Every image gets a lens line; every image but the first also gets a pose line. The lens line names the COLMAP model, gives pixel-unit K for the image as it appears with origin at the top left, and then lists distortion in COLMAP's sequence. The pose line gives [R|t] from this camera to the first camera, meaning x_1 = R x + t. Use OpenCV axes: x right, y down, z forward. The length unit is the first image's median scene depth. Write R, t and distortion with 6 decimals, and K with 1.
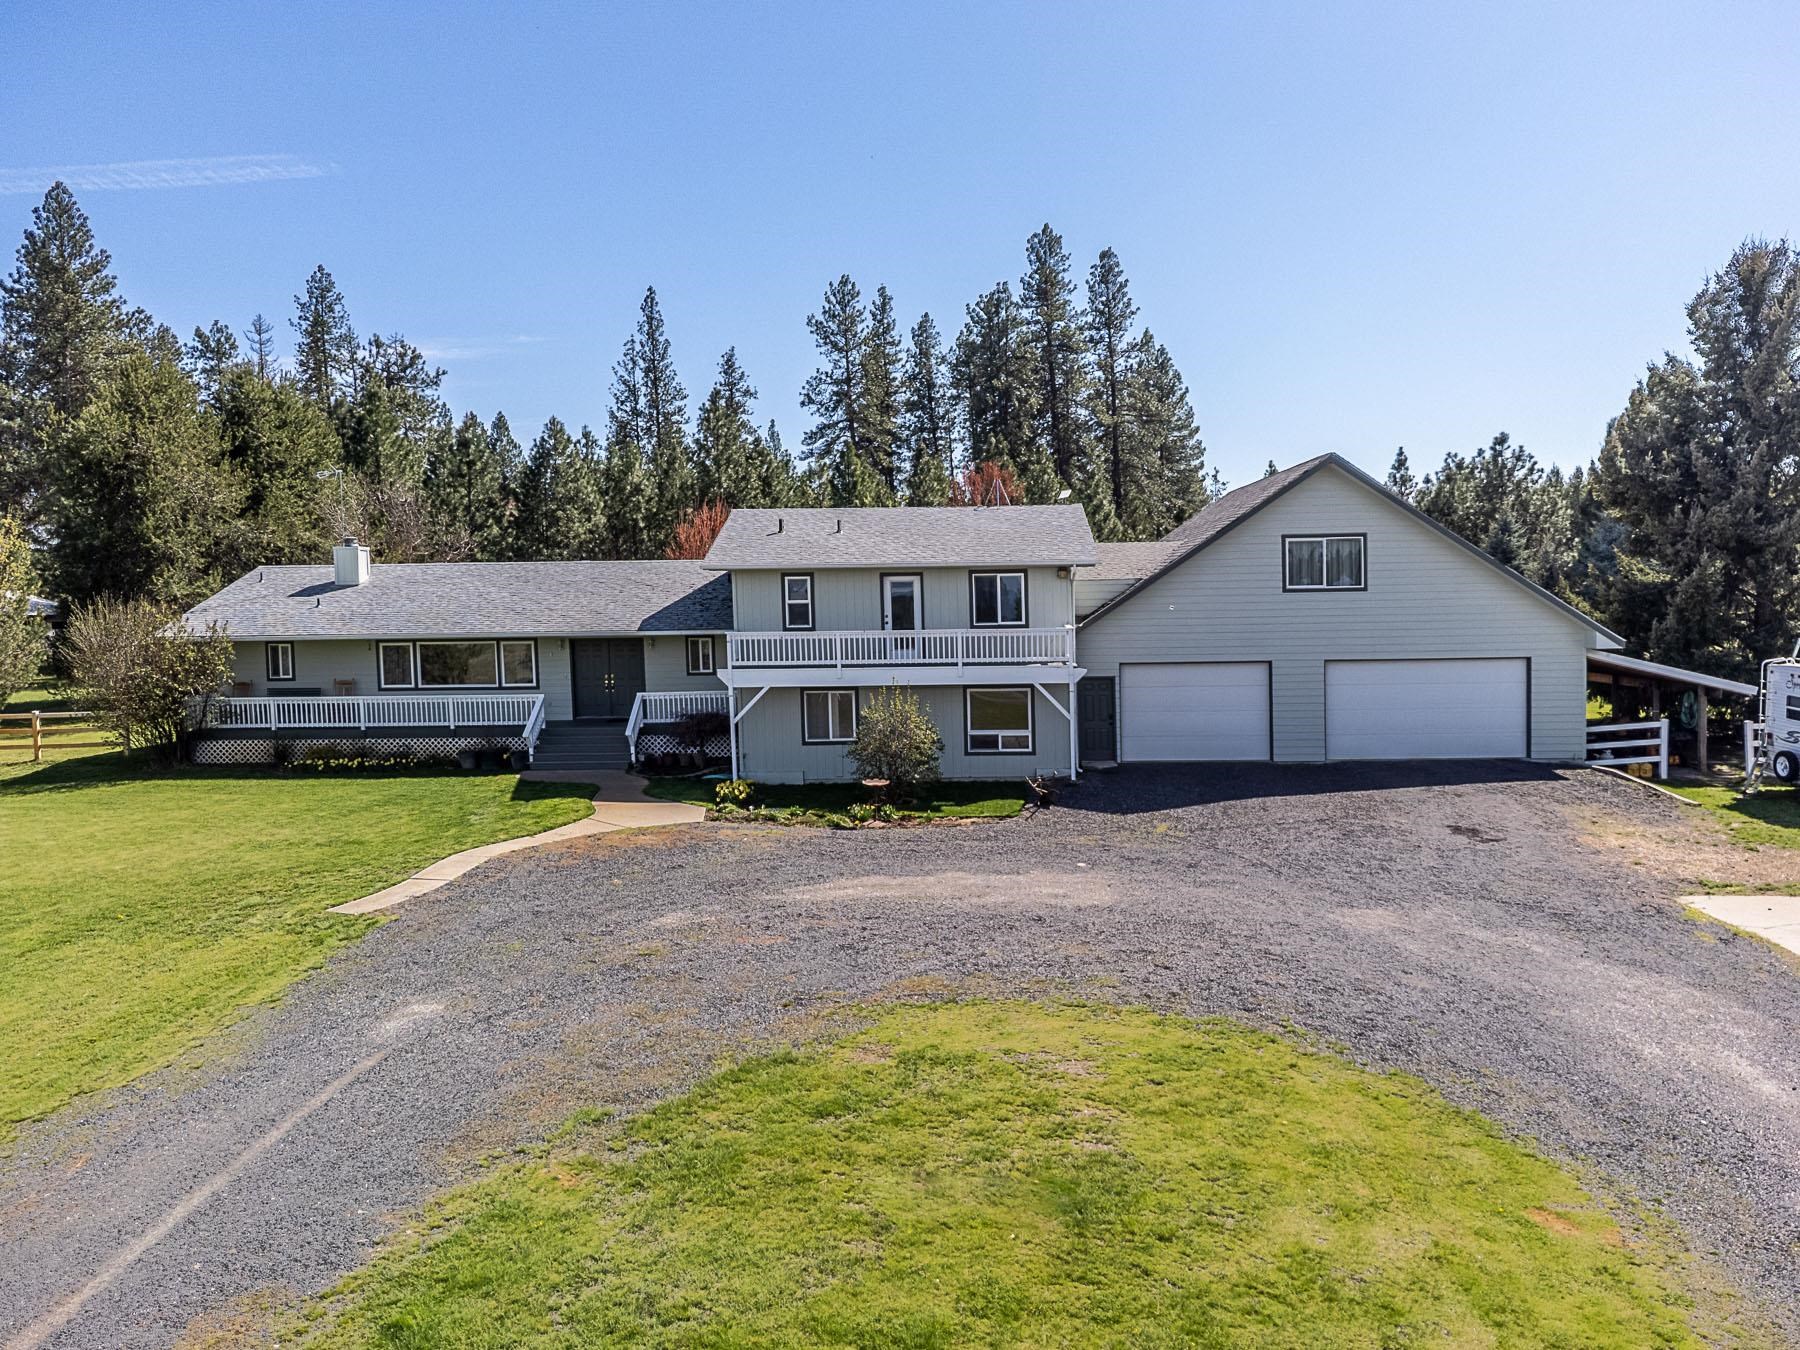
lens RADIAL K [[1341.0, 0, 902.1], [0, 1341.0, 619.3], [0, 0, 1]] dist [0.008316, 0.002884]
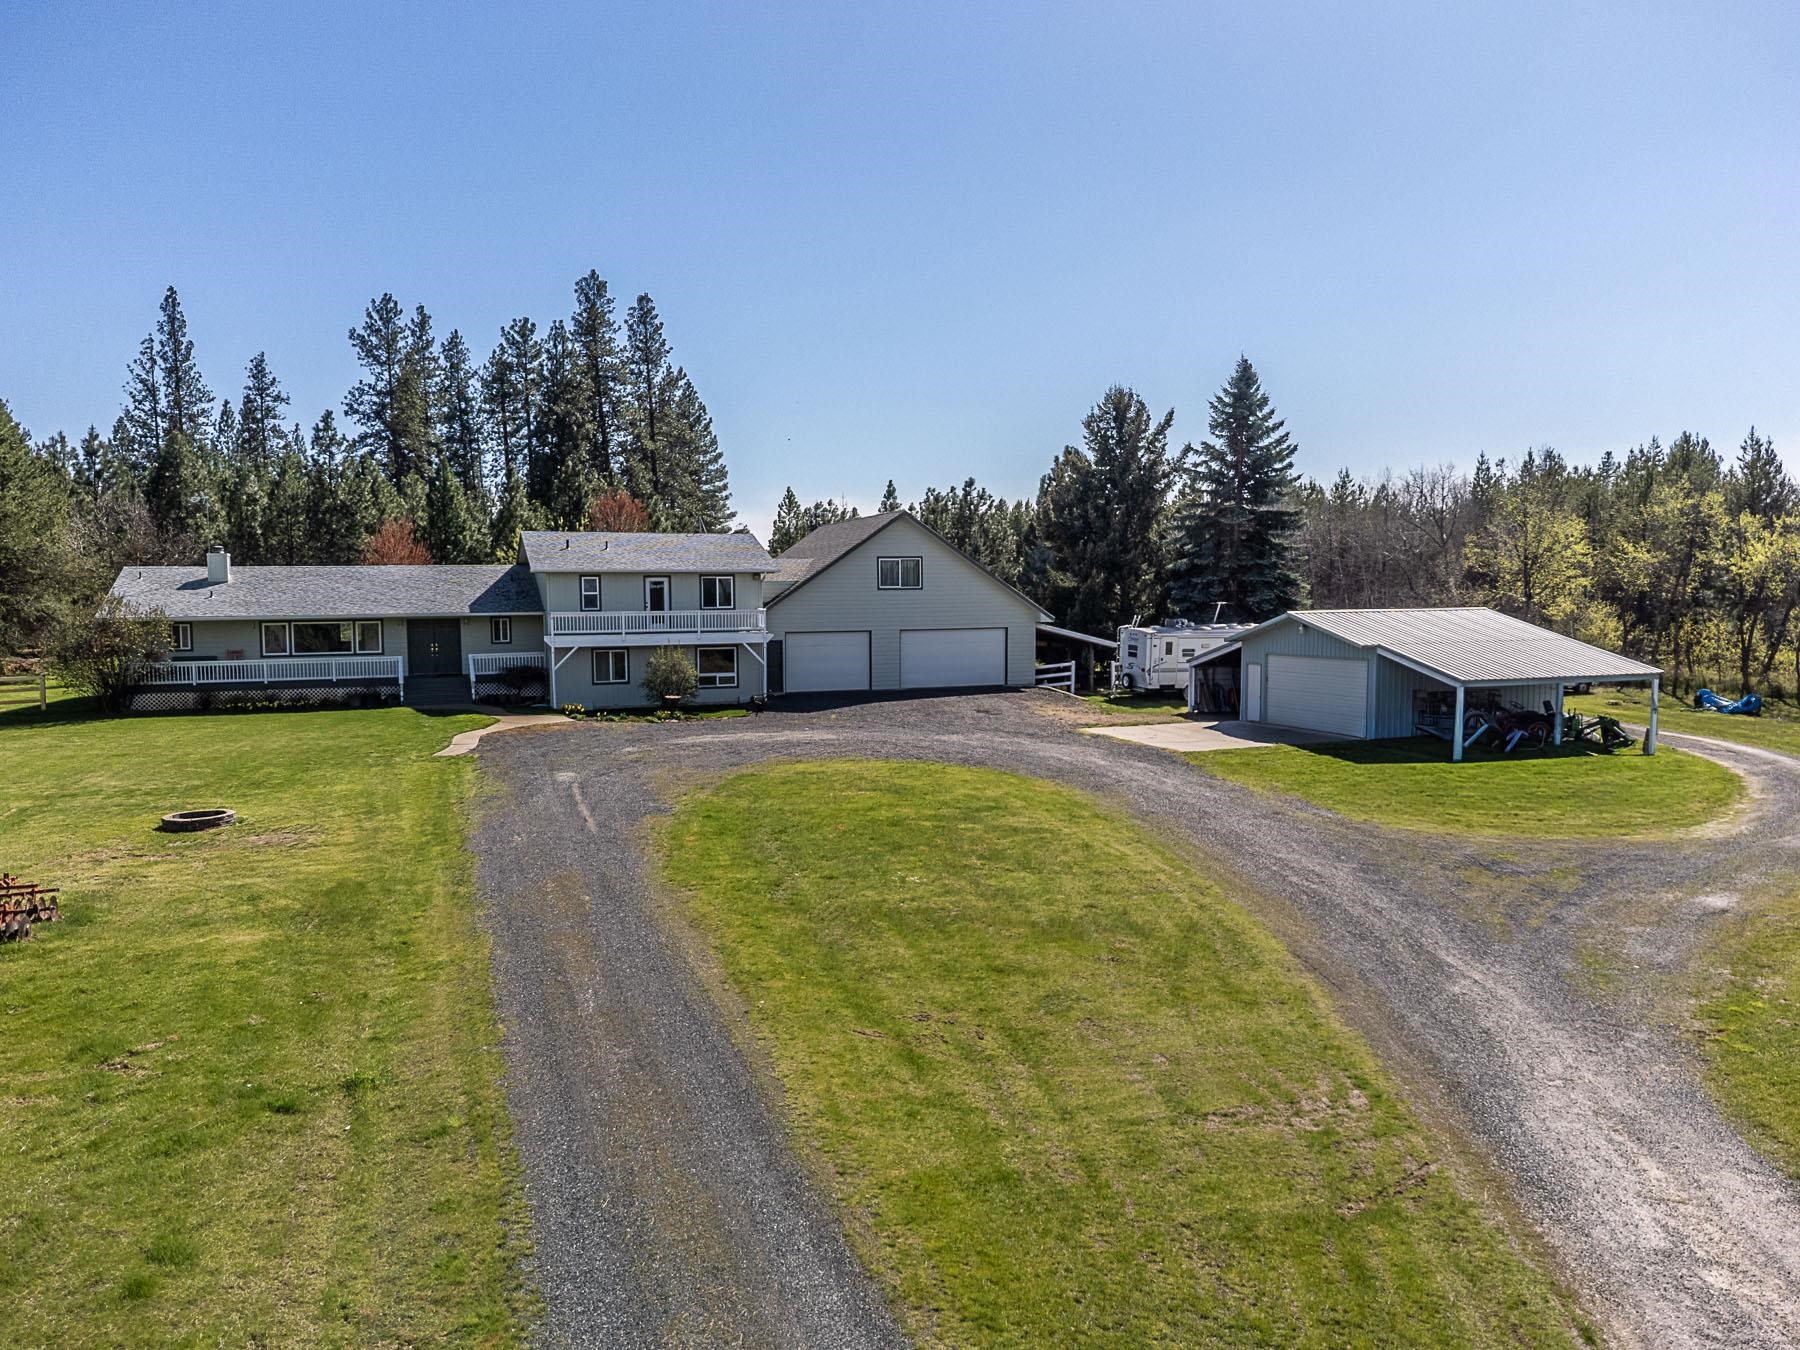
lens RADIAL K [[1246.2, 0, 900.0], [0, 1246.2, 675.0], [0, 0, 1]] dist [-0.082734, 0.067042]
pose [[0.930458, -0.017597, 0.365976, -0.237083], [0.002343, 0.999111, 0.042083, 0.019308], [-0.366391, -0.038299, 0.929672, -0.424535]]
